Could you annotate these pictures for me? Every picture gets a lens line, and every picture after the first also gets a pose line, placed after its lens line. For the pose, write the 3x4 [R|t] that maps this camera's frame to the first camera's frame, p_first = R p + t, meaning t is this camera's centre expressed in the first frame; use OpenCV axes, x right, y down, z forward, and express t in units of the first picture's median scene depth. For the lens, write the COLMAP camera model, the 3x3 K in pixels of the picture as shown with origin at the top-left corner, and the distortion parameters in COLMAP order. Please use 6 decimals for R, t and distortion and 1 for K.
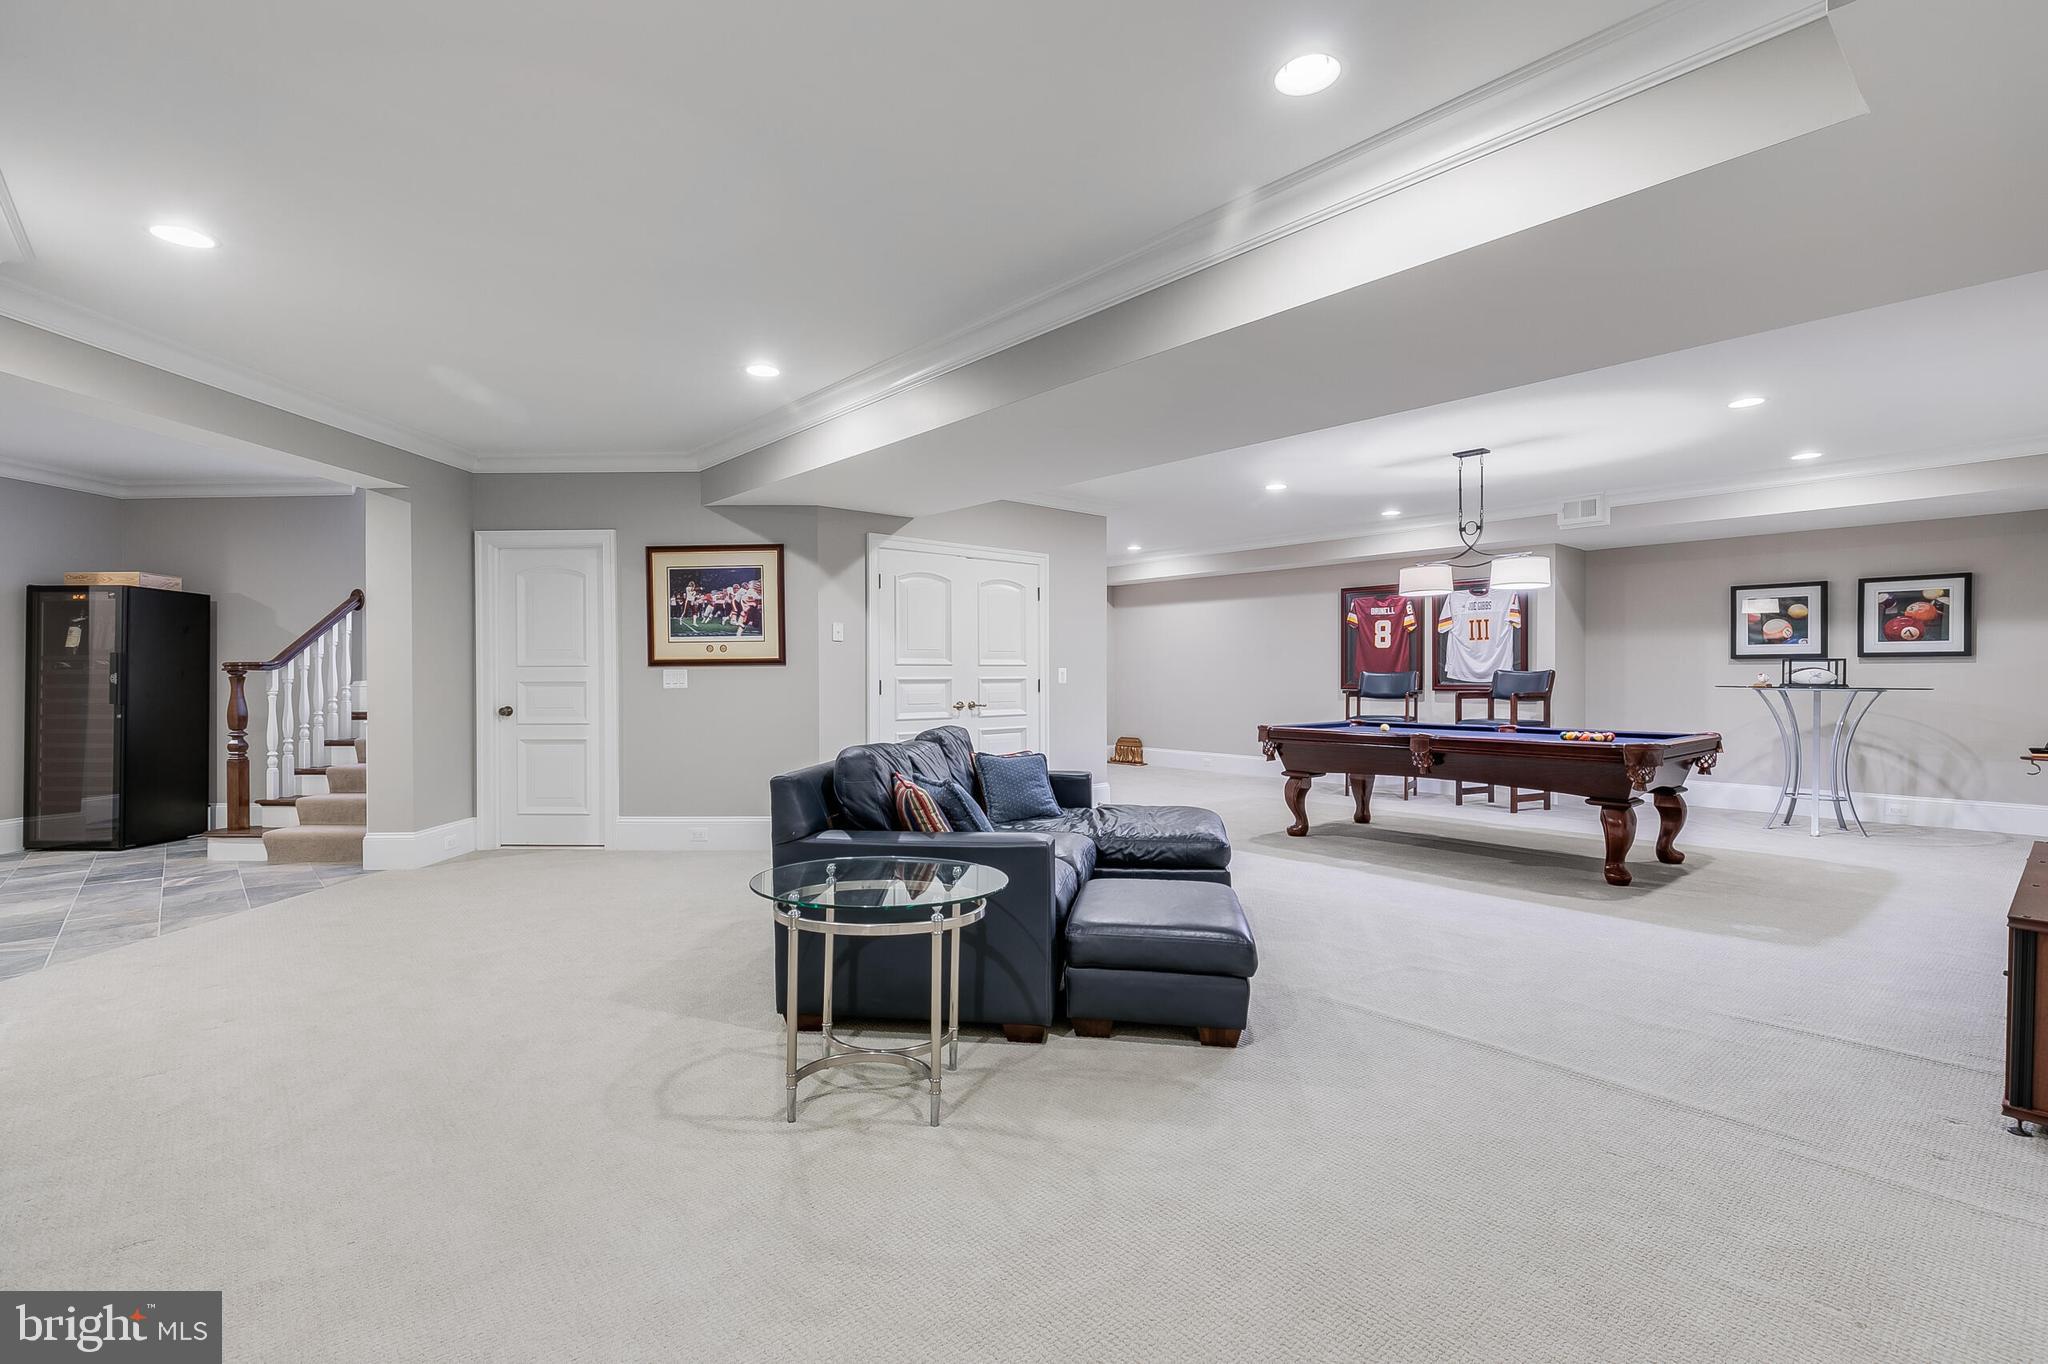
lens RADIAL K [[940.8, 0, 1020.8], [0, 940.8, 668.9], [0, 0, 1]] dist [-0.000791, -0.000206]
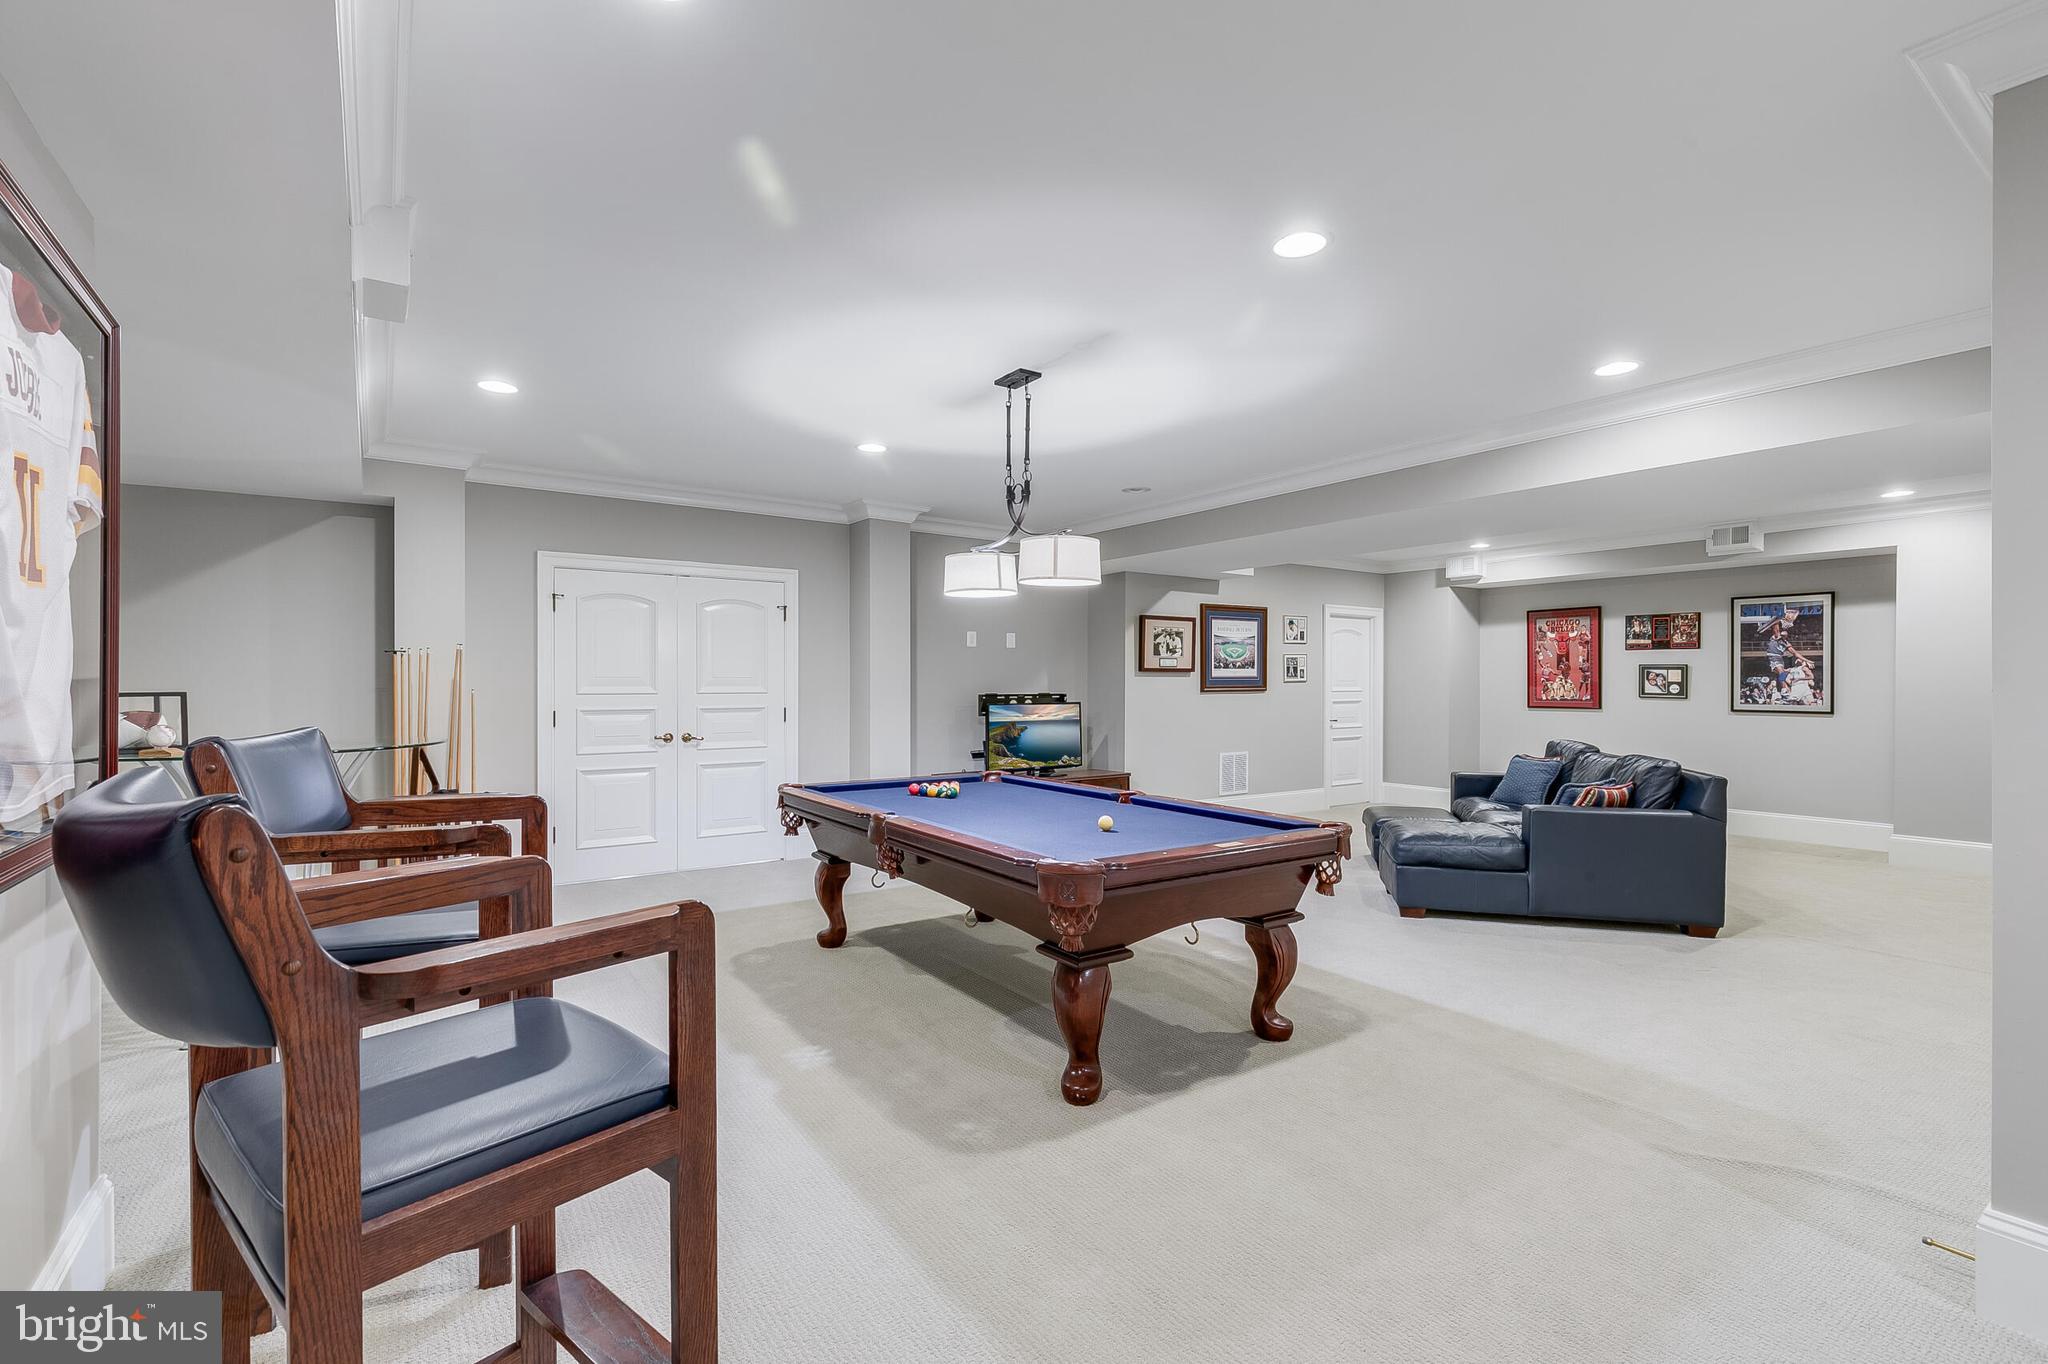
lens RADIAL K [[940.8, 0, 1020.8], [0, 940.8, 668.9], [0, 0, 1]] dist [-0.000791, -0.000206]
pose [[0.990712, 0.000902, -0.135972, 0.527338], [-0.002462, 0.999933, -0.011303, -0.019335], [0.135953, 0.011533, 0.990648, 0.326359]]
